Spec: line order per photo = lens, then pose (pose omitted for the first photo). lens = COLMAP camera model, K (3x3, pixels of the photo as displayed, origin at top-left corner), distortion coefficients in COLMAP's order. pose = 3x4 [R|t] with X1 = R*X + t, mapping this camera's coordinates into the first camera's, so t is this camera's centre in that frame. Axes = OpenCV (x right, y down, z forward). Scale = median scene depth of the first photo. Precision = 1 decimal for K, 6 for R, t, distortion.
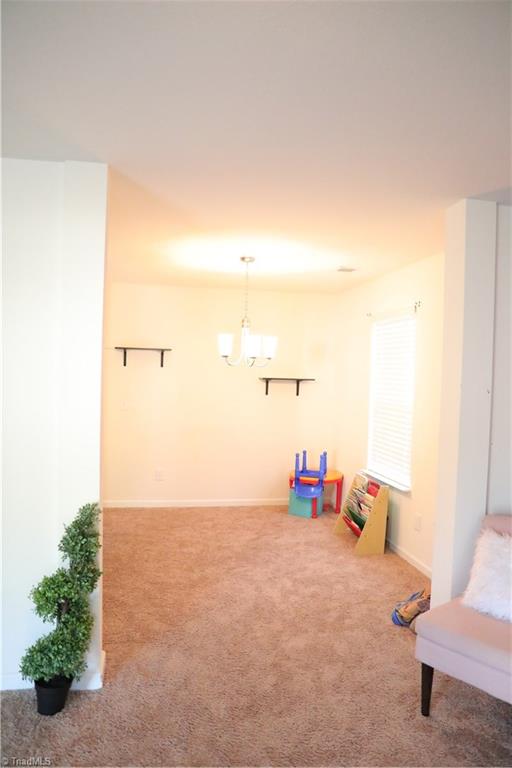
lens RADIAL K [[536.8, 0, 258.1], [0, 536.8, 390.5], [0, 0, 1]] dist [-0.070368, 0.023379]
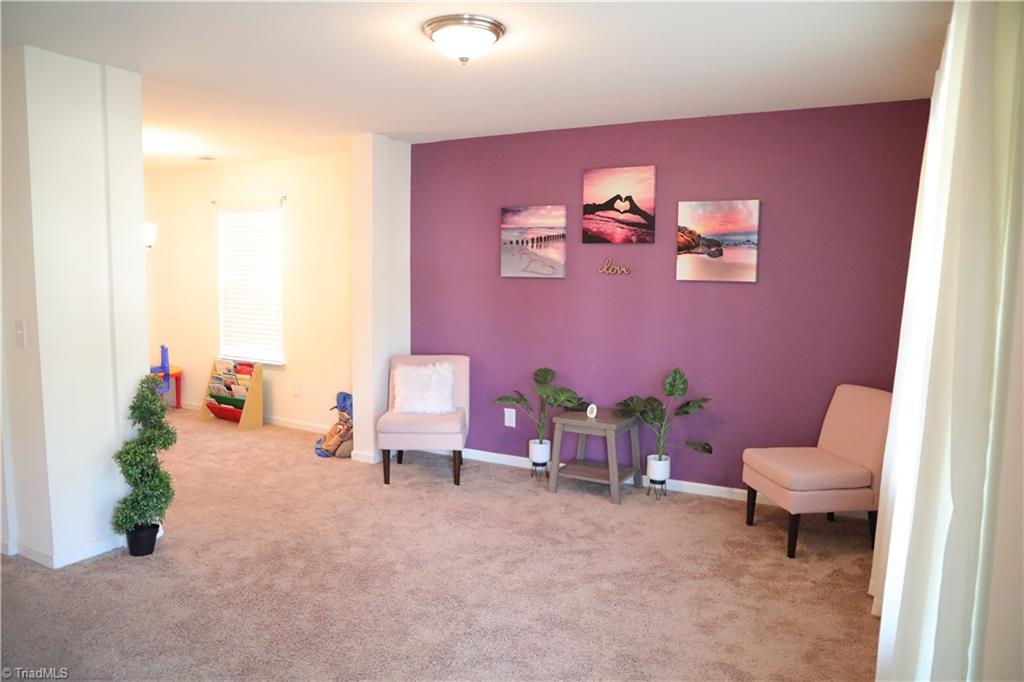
lens RADIAL K [[715.8, 0, 510.2], [0, 715.8, 340.8], [0, 0, 1]] dist [-0.070368, 0.023379]
pose [[0.635612, -0.087133, 0.767076, -0.694046], [0.023602, 0.995339, 0.093504, 0.009290], [-0.771648, -0.041328, 0.634706, -0.403989]]
